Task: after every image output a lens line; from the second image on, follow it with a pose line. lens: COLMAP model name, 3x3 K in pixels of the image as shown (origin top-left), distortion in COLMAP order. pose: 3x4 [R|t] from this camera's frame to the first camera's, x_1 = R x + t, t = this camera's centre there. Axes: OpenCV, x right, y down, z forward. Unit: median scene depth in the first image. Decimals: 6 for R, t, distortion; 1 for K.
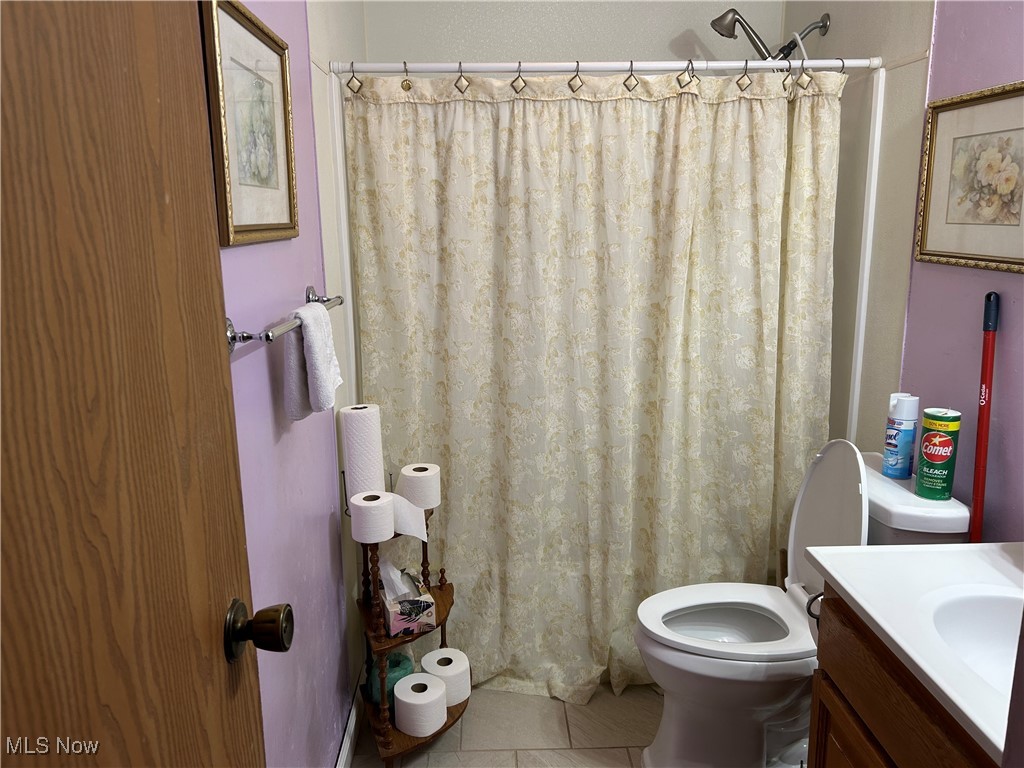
lens RADIAL K [[782.3, 0, 512.7], [0, 782.3, 381.5], [0, 0, 1]] dist [0.058020, -0.052472]
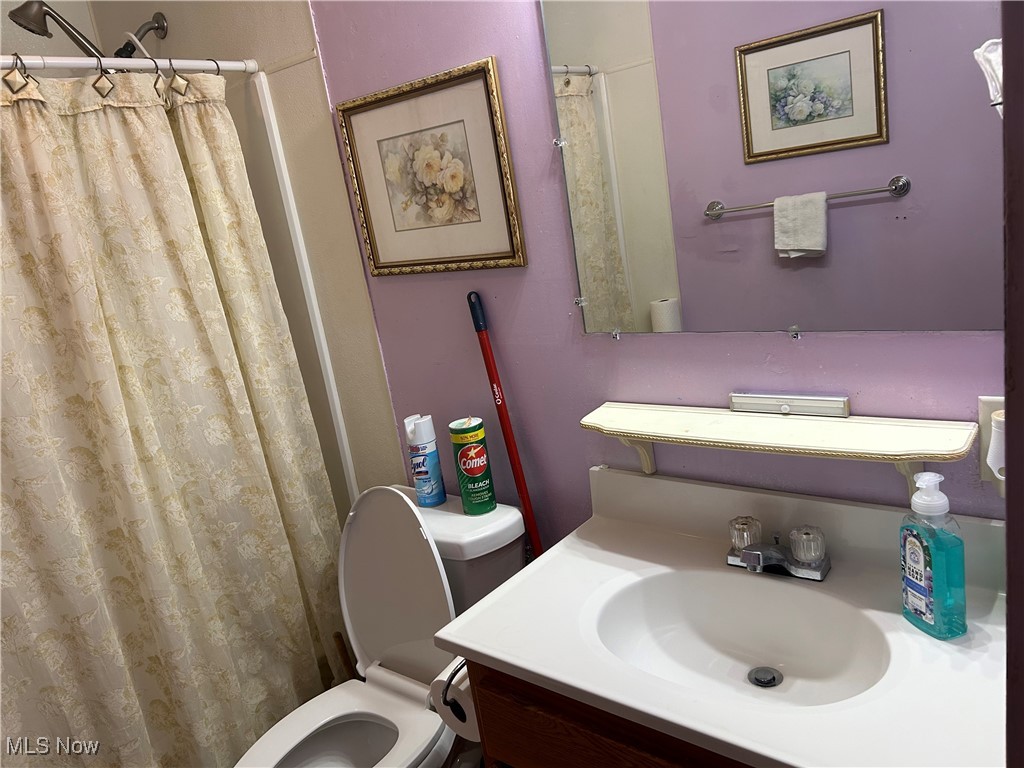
lens RADIAL K [[782.3, 0, 516.0], [0, 782.3, 383.1], [0, 0, 1]] dist [0.058020, -0.052472]
pose [[0.662113, -0.265682, 0.700728, -0.050020], [0.298437, 0.951183, 0.078651, -0.051151], [-0.687416, 0.157048, 0.709080, 0.234928]]
